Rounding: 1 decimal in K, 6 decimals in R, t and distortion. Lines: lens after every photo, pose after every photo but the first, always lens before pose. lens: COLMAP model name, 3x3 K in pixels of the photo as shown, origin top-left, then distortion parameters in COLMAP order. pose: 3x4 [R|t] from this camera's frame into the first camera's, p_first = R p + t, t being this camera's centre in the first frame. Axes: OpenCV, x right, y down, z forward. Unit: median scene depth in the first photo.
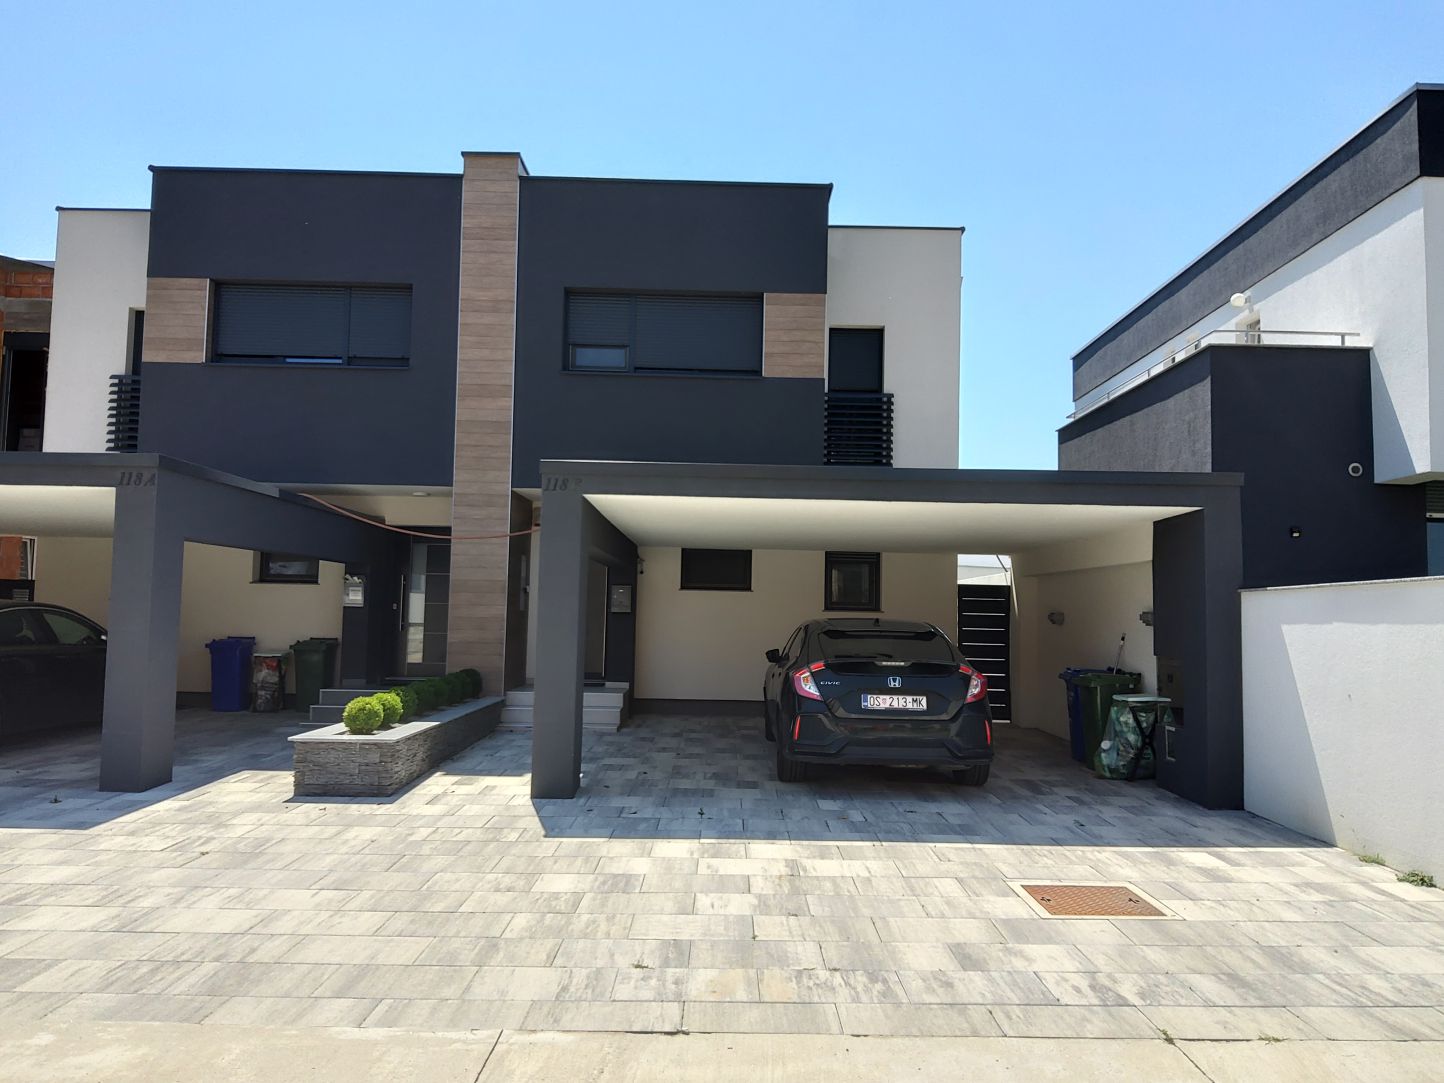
lens RADIAL K [[1084.0, 0, 732.2], [0, 1084.0, 540.7], [0, 0, 1]] dist [0.076607, -0.073734]
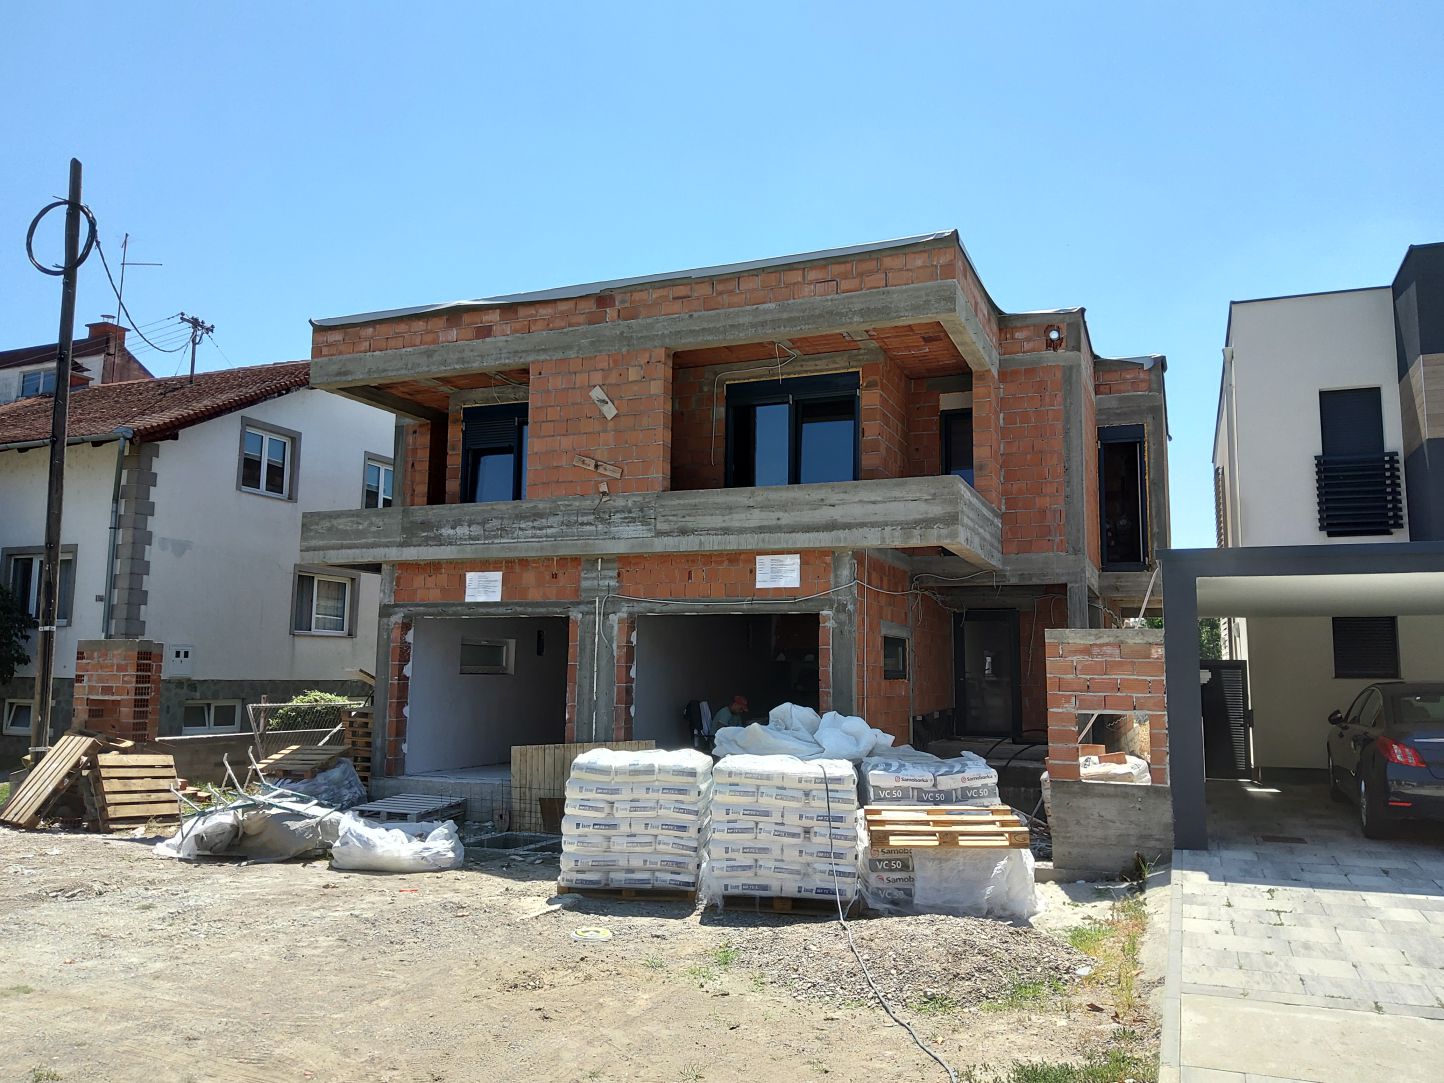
lens RADIAL K [[1084.0, 0, 712.7], [0, 1084.0, 545.1], [0, 0, 1]] dist [0.076607, -0.073734]
pose [[0.939686, -0.055483, -0.337509, -0.794445], [0.036974, 0.997451, -0.061031, -0.027722], [0.340035, 0.044871, 0.939342, -0.154396]]
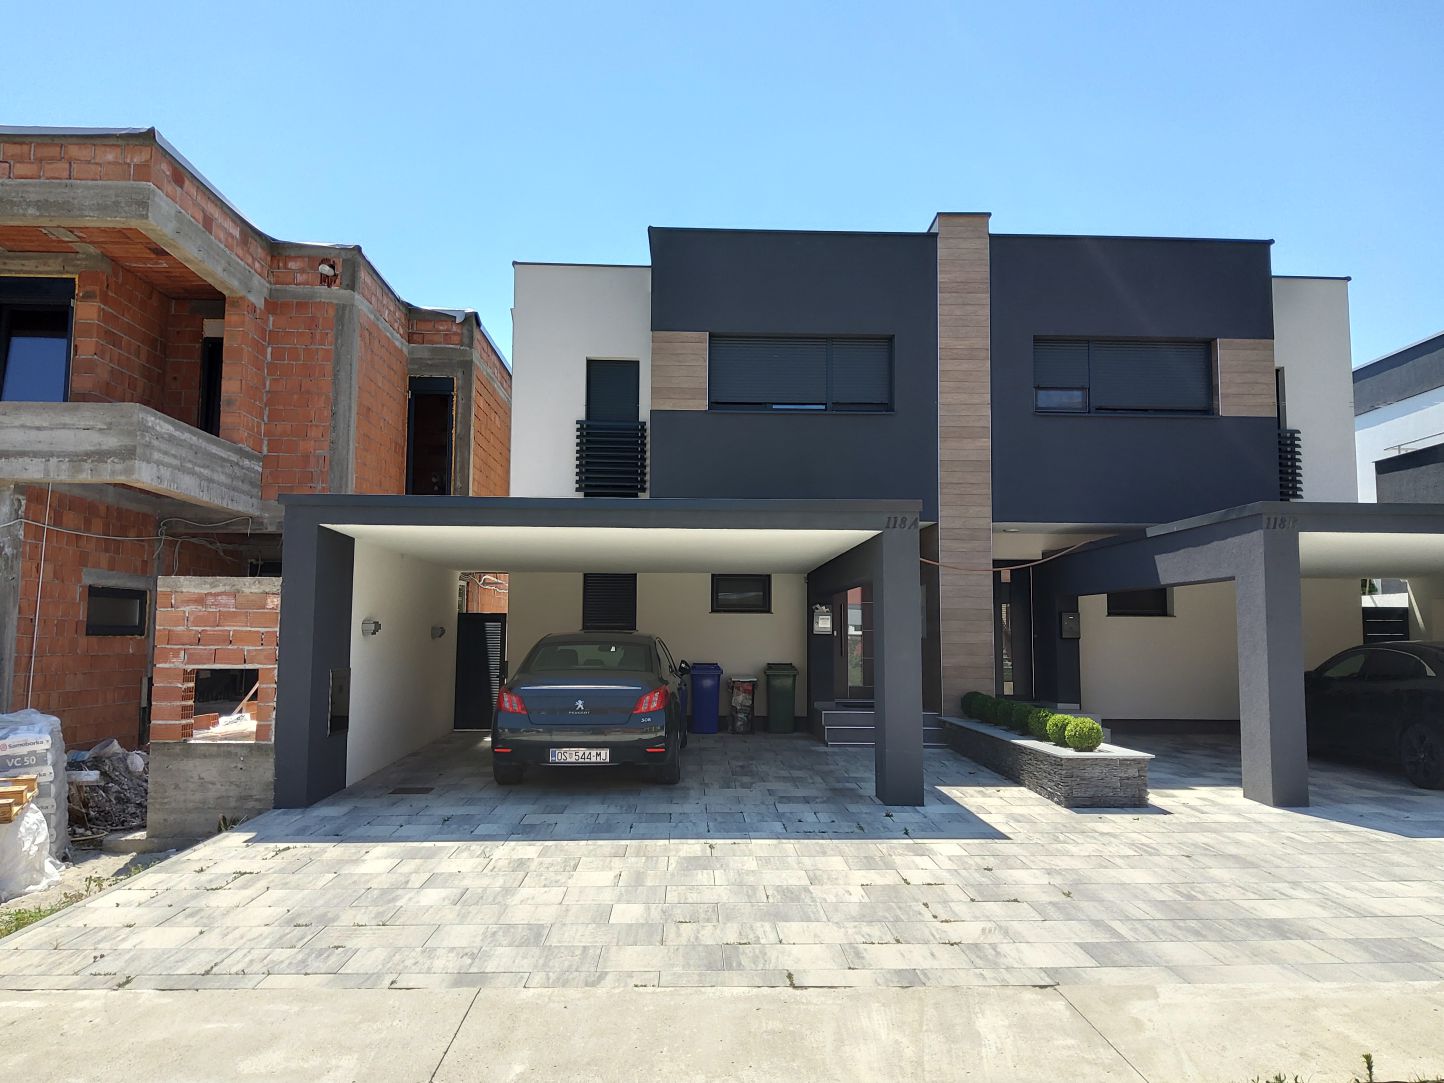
lens RADIAL K [[1084.0, 0, 712.5], [0, 1084.0, 542.1], [0, 0, 1]] dist [0.076607, -0.073734]
pose [[0.999148, -0.010340, 0.039960, -0.515390], [0.011102, 0.999760, -0.018887, -0.011650], [-0.039755, 0.019314, 0.999023, -0.062507]]
